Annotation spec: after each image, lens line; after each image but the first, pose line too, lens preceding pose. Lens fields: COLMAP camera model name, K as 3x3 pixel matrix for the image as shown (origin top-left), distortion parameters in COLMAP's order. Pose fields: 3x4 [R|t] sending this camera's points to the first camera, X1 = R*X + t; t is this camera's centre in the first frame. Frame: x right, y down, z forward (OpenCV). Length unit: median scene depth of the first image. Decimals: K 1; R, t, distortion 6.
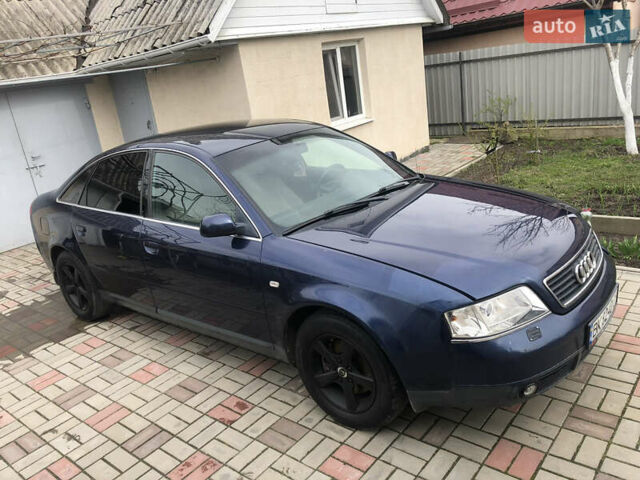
lens RADIAL K [[526.4, 0, 320.0], [0, 526.4, 240.0], [0, 0, 1]] dist [0.020804, -0.002040]
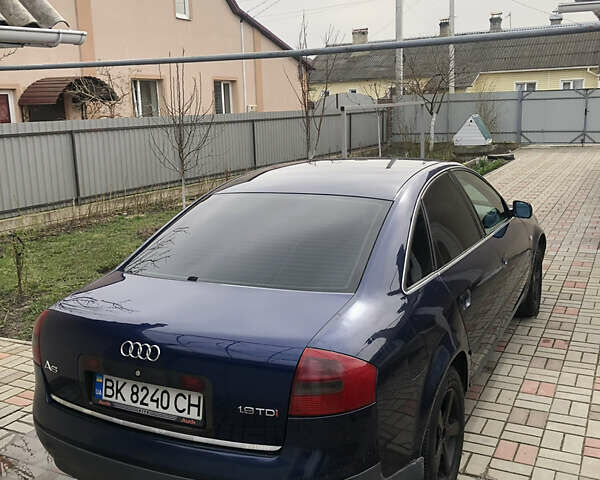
lens RADIAL K [[654.4, 0, 299.1], [0, 654.4, 257.4], [0, 0, 1]] dist [0.002769, -0.020118]
pose [[-0.209063, -0.081740, 0.974480, -1.169319], [0.364843, 0.918030, 0.155278, -0.256729], [-0.907294, 0.387995, -0.162103, 1.290317]]
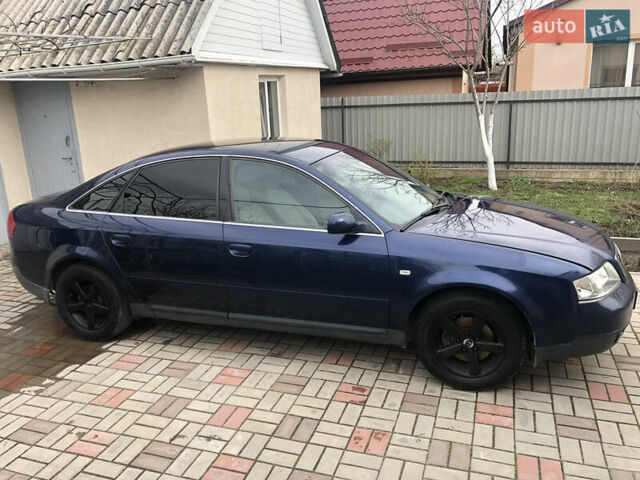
lens RADIAL K [[526.4, 0, 320.0], [0, 526.4, 240.0], [0, 0, 1]] dist [0.020804, -0.002040]
pose [[0.931492, -0.001649, 0.363757, -0.462135], [0.029565, 0.997025, -0.071189, 0.061000], [-0.362558, 0.077067, 0.928769, -0.004435]]
